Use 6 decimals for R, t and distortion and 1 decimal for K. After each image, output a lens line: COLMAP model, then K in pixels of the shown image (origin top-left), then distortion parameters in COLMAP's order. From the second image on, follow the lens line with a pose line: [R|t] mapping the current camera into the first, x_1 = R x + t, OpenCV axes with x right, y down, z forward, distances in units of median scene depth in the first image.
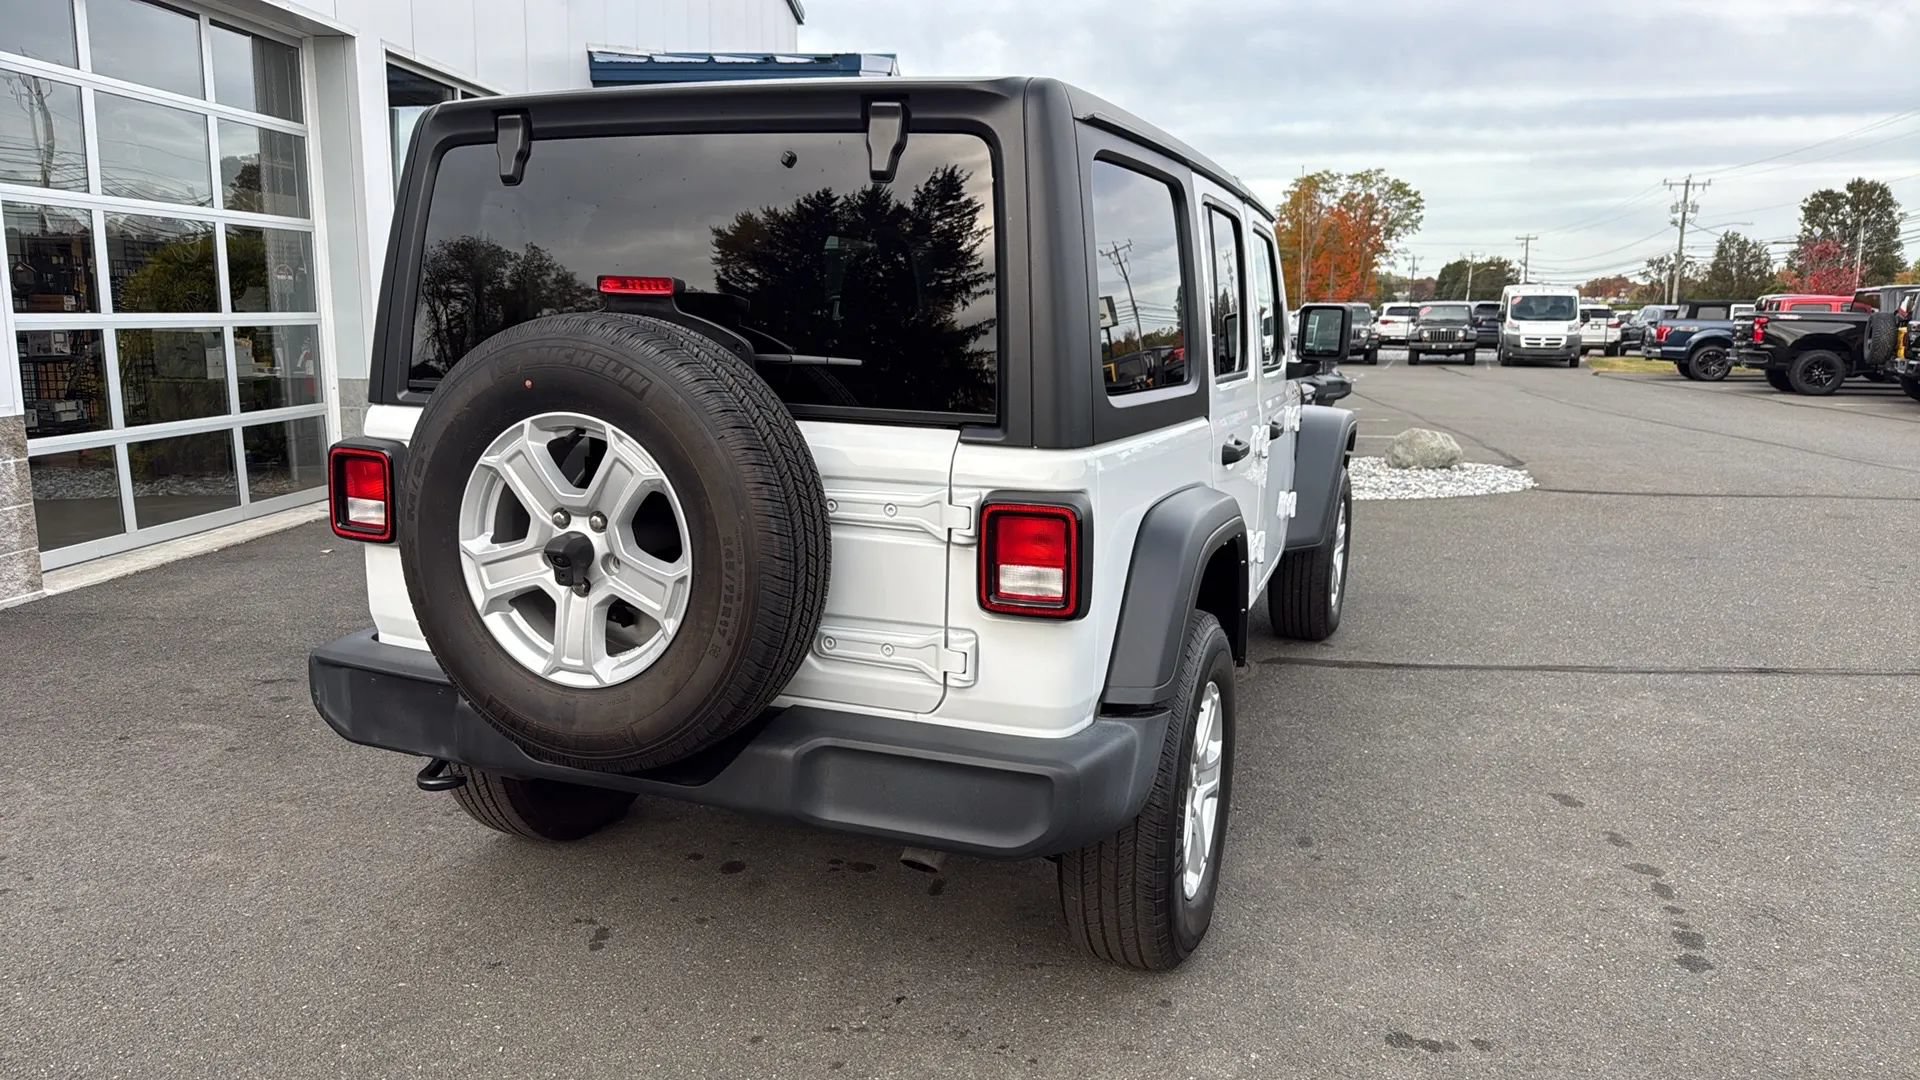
lens RADIAL K [[1304.1, 0, 947.2], [0, 1304.1, 530.5], [0, 0, 1]] dist [0.026204, -0.040072]
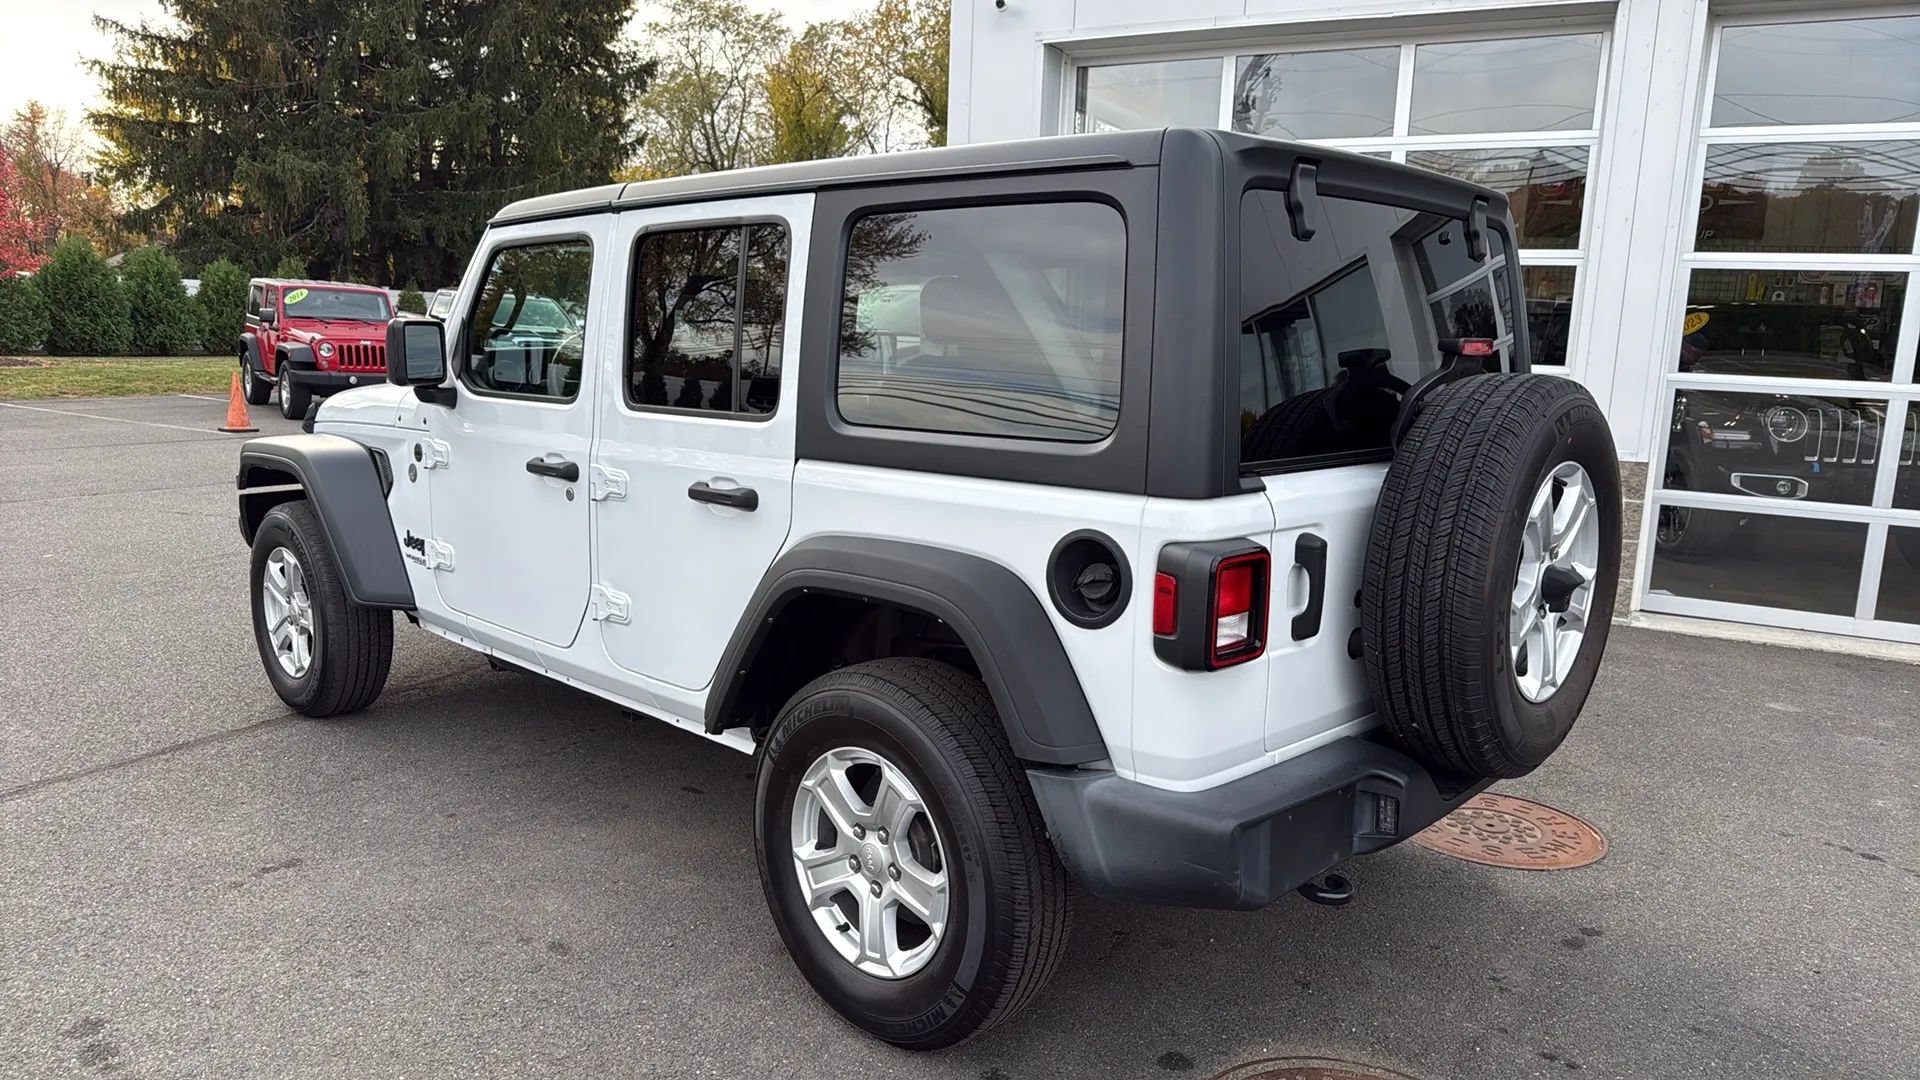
lens RADIAL K [[1305.4, 0, 948.1], [0, 1305.4, 550.3], [0, 0, 1]] dist [0.026648, -0.035824]
pose [[-0.400514, 0.136056, -0.906133, 0.351720], [-0.190843, 0.954841, 0.227723, -0.099427], [0.896196, 0.264135, -0.356462, 0.561222]]
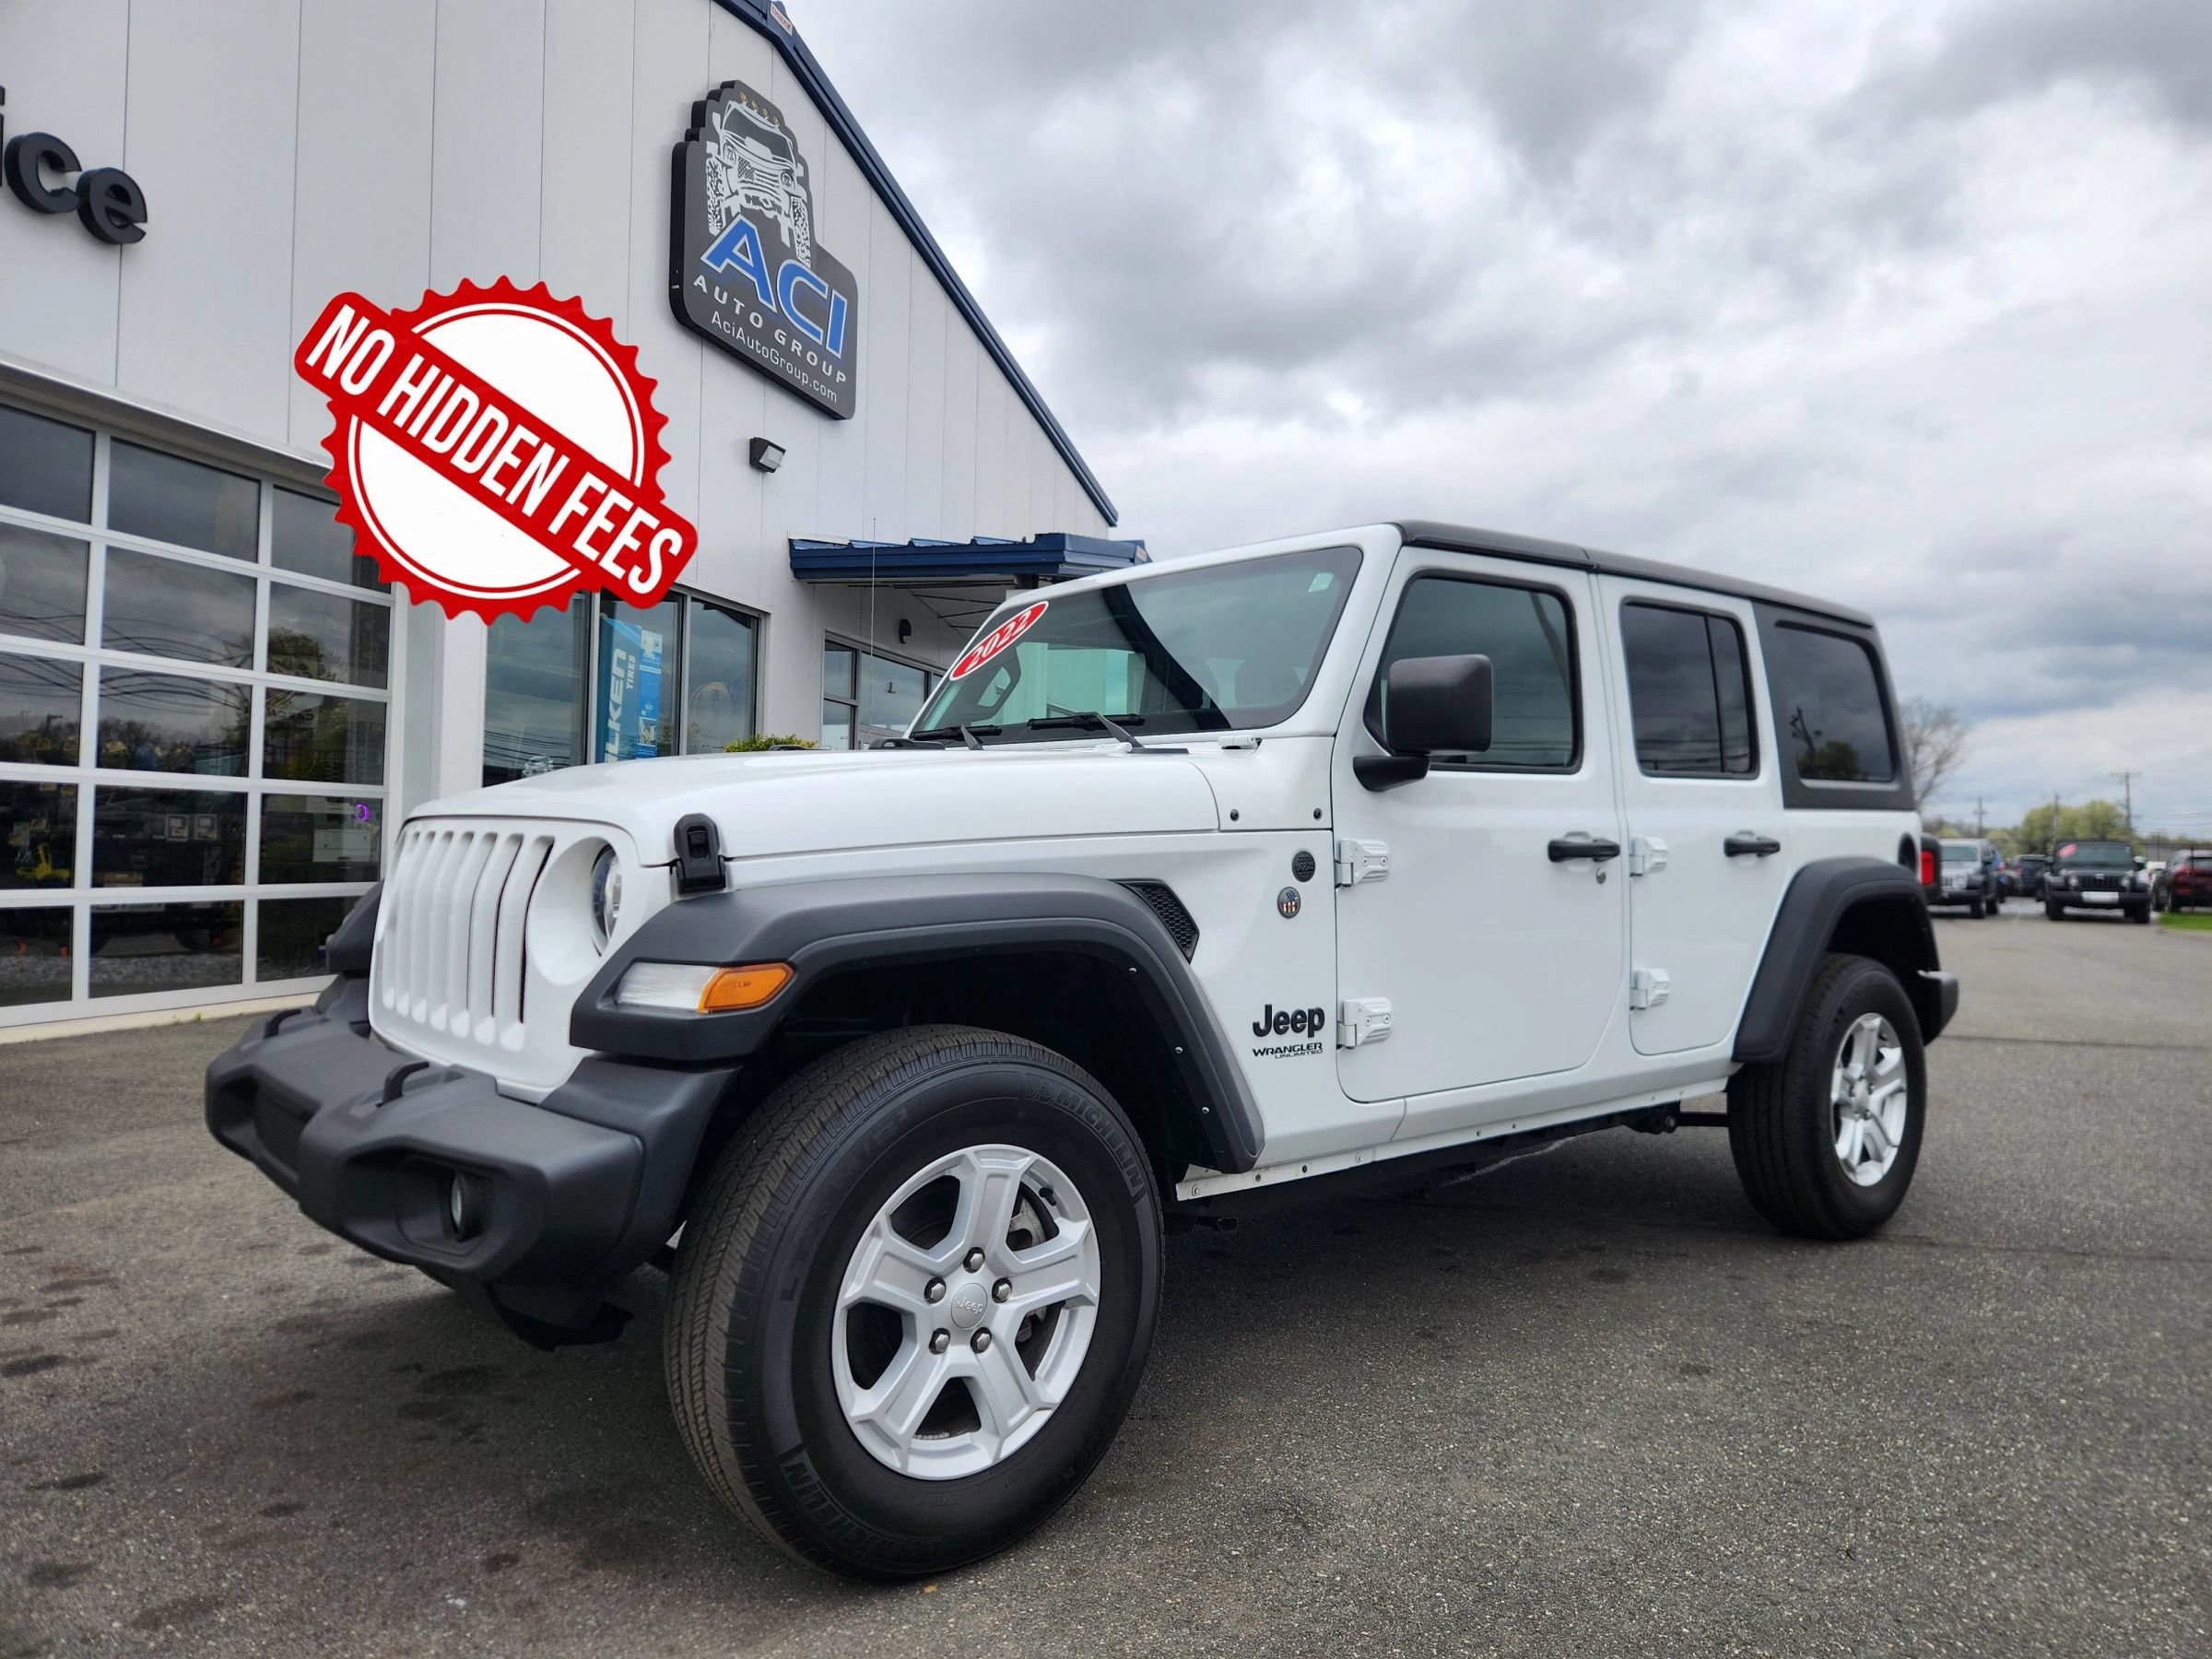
lens RADIAL K [[1457.1, 0, 1093.1], [0, 1457.1, 816.3], [0, 0, 1]] dist [0.047829, -0.034564]
pose [[0.865276, -0.010759, -0.501180, 0.128024], [-0.089848, 0.980252, -0.176164, 0.051376], [0.493178, 0.197461, 0.847222, -0.044656]]
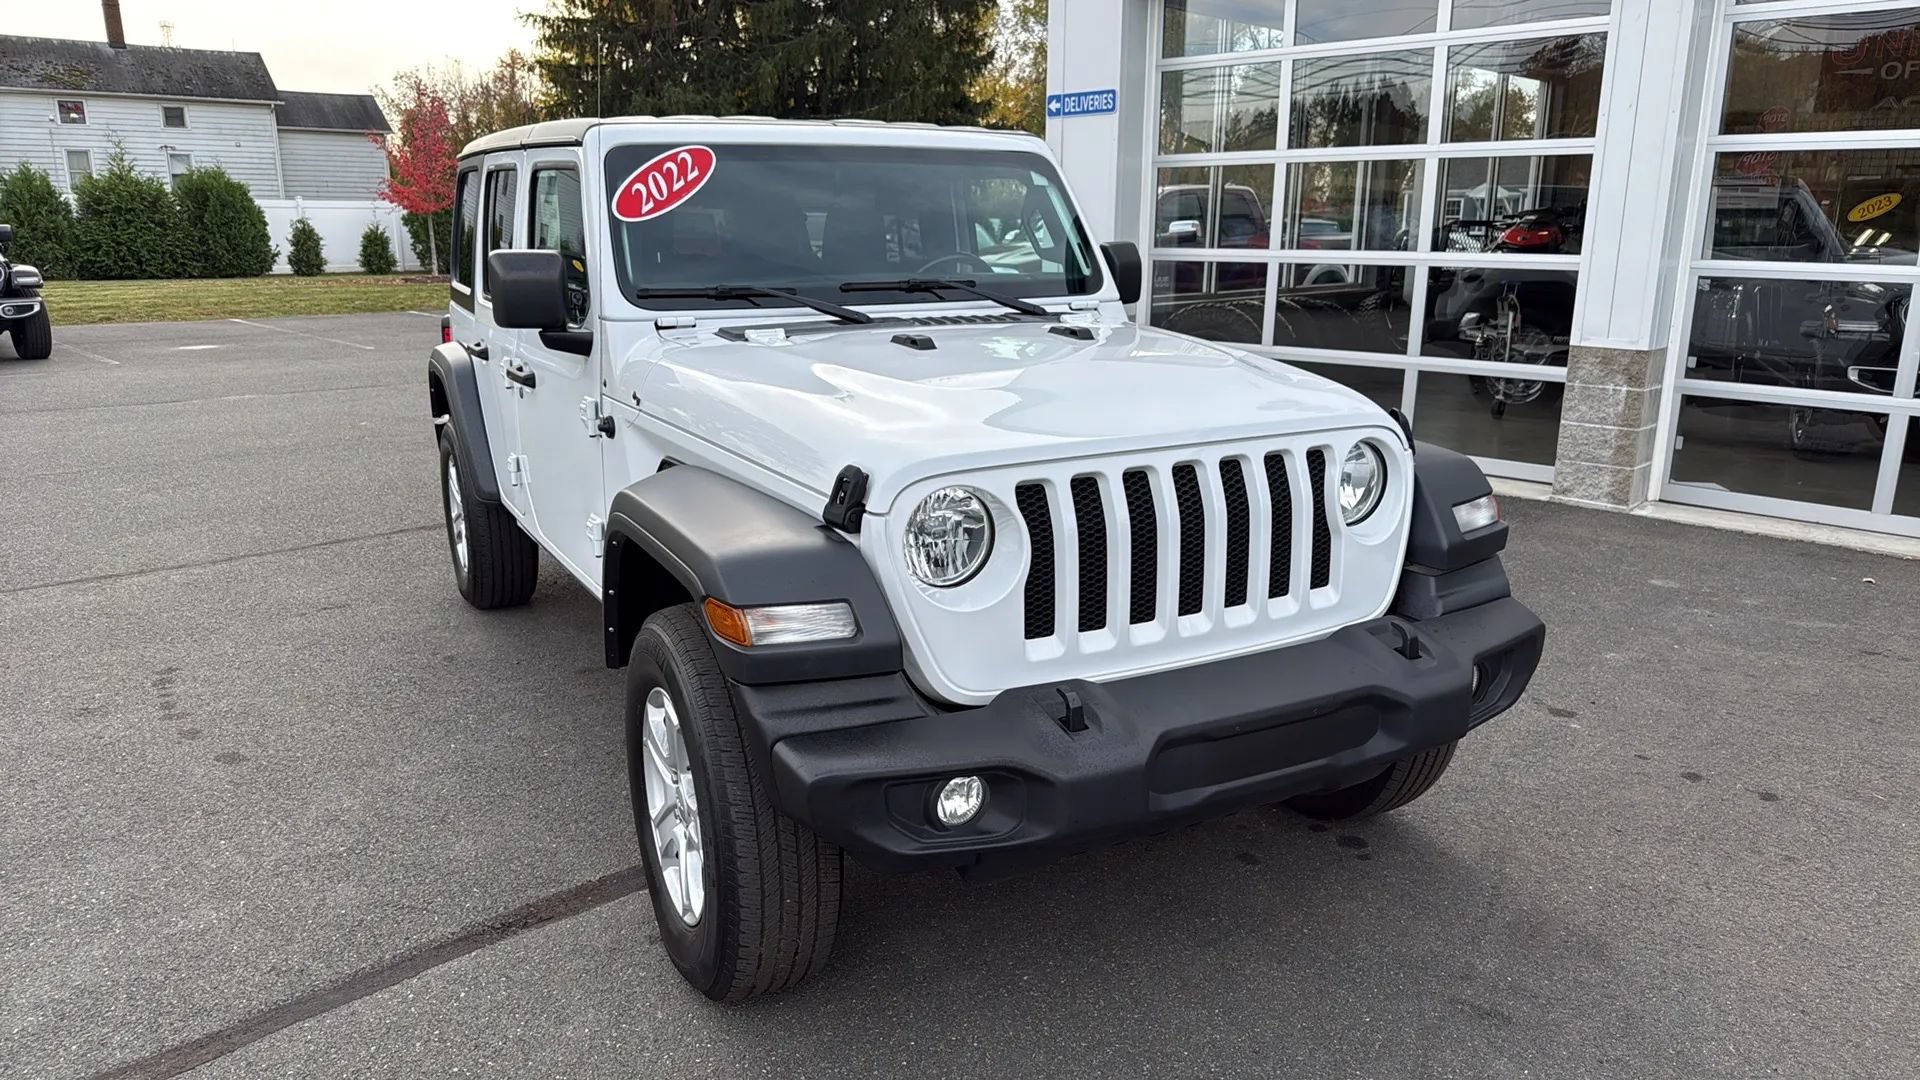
lens RADIAL K [[1305.4, 0, 948.1], [0, 1305.4, 550.3], [0, 0, 1]] dist [0.026648, -0.035824]
pose [[-0.652047, 0.174393, -0.737850, 0.343001], [-0.138384, 0.929464, 0.341973, -0.145901], [0.745443, 0.325089, -0.581921, 0.802815]]
